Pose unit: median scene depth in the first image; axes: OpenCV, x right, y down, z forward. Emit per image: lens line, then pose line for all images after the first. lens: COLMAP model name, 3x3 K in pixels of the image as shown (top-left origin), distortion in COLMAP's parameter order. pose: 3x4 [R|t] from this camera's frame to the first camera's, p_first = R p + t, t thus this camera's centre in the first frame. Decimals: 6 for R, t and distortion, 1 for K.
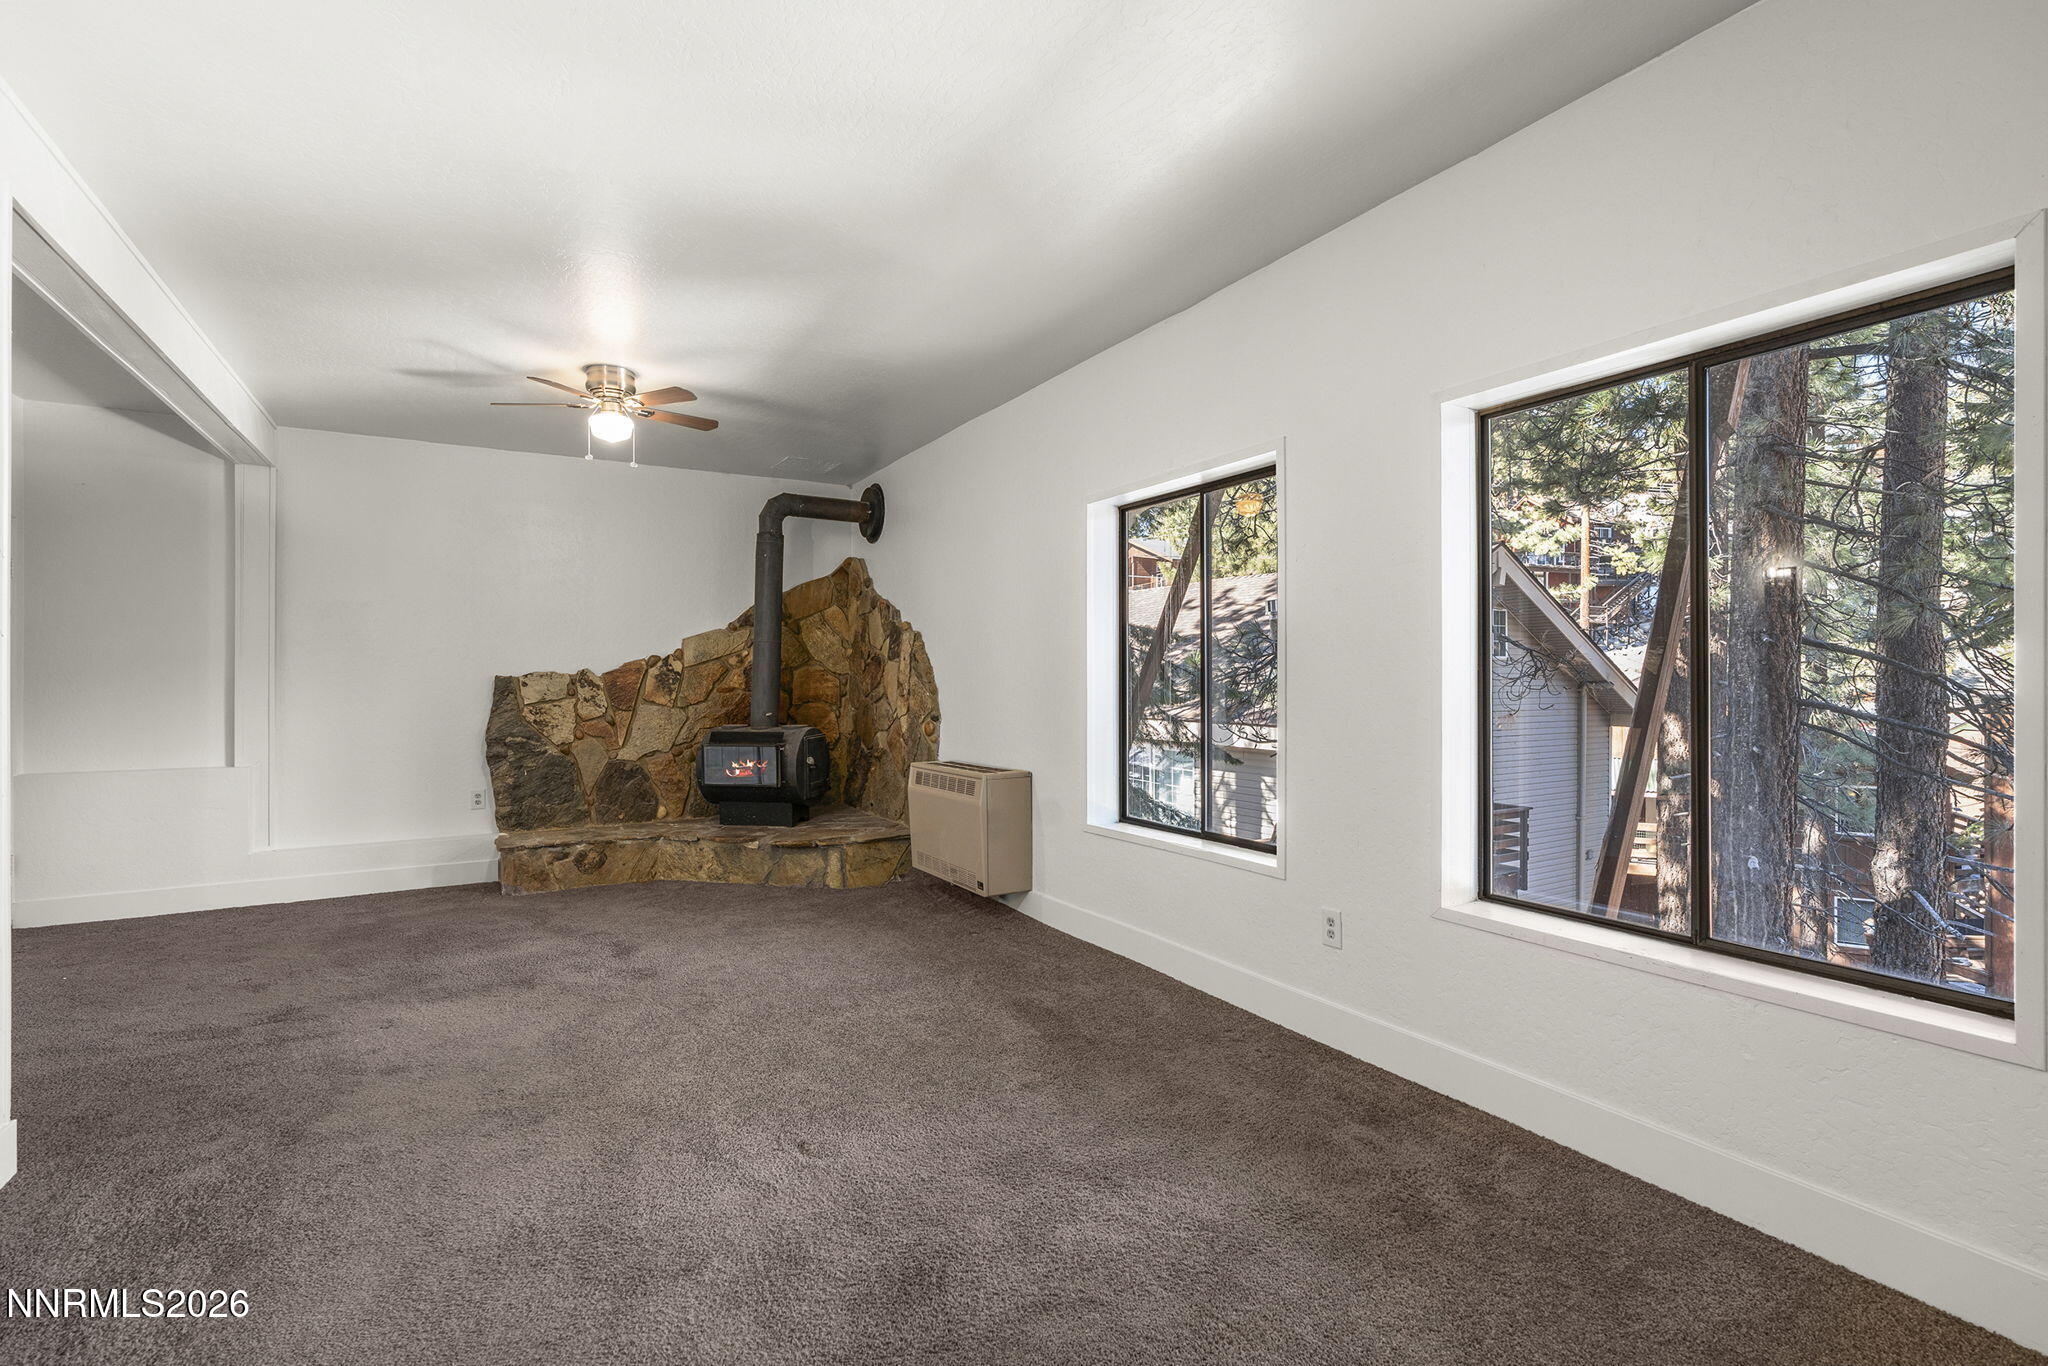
lens RADIAL K [[921.5, 0, 1032.6], [0, 921.5, 682.4], [0, 0, 1]] dist [-0.002251, 0.000212]
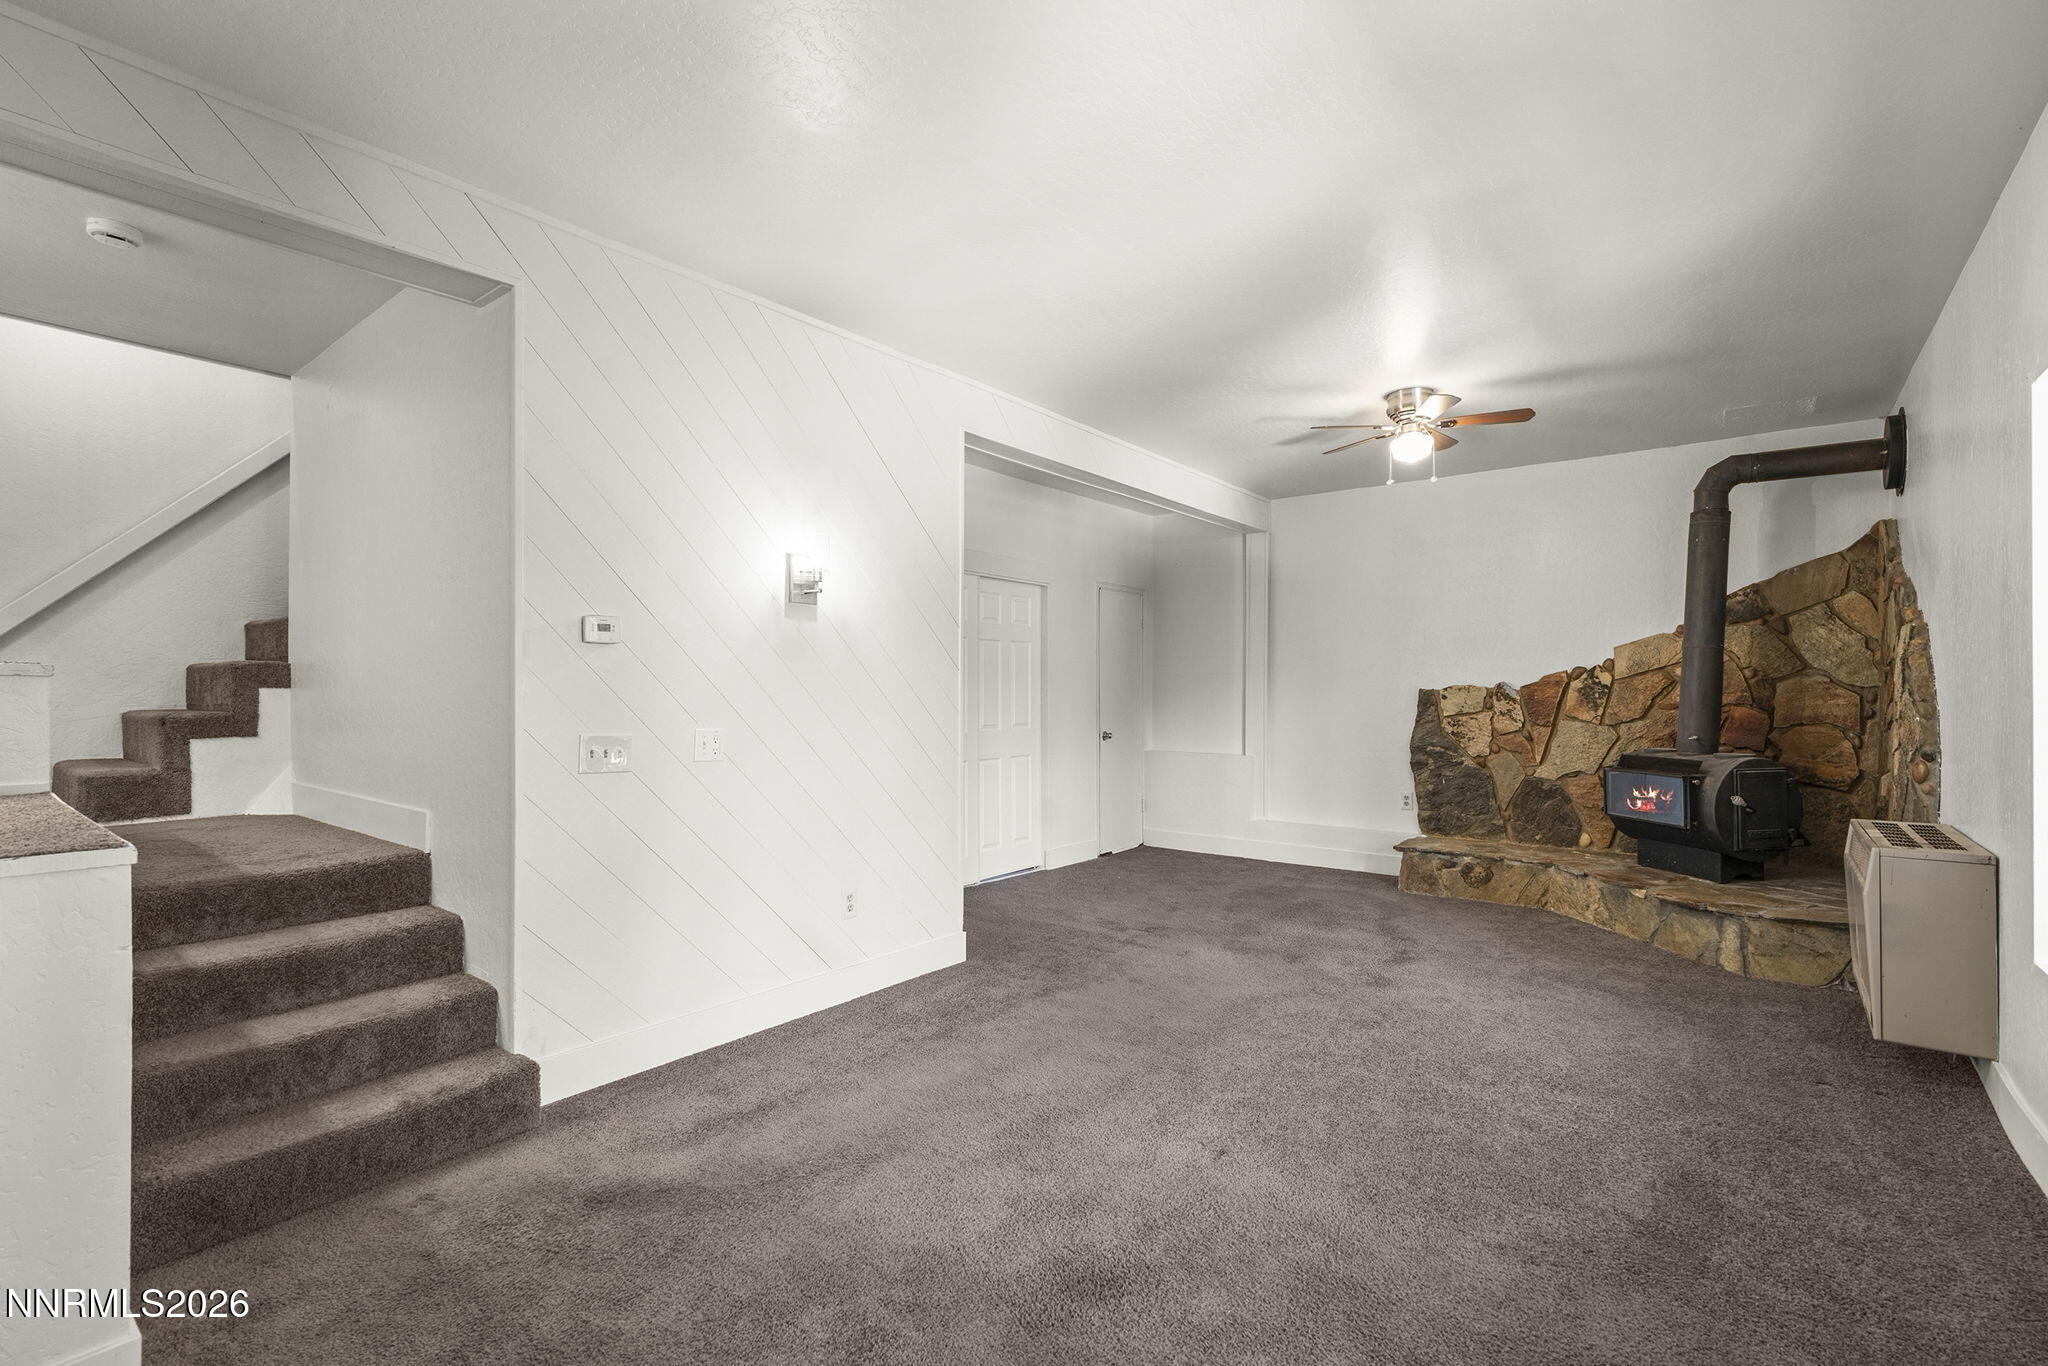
lens RADIAL K [[921.5, 0, 1032.6], [0, 921.5, 682.4], [0, 0, 1]] dist [-0.002251, 0.000212]
pose [[0.367153, -0.004022, -0.930152, 0.260888], [-0.006692, 0.999953, -0.006965, -0.004355], [0.930136, 0.008782, 0.367109, 0.177296]]
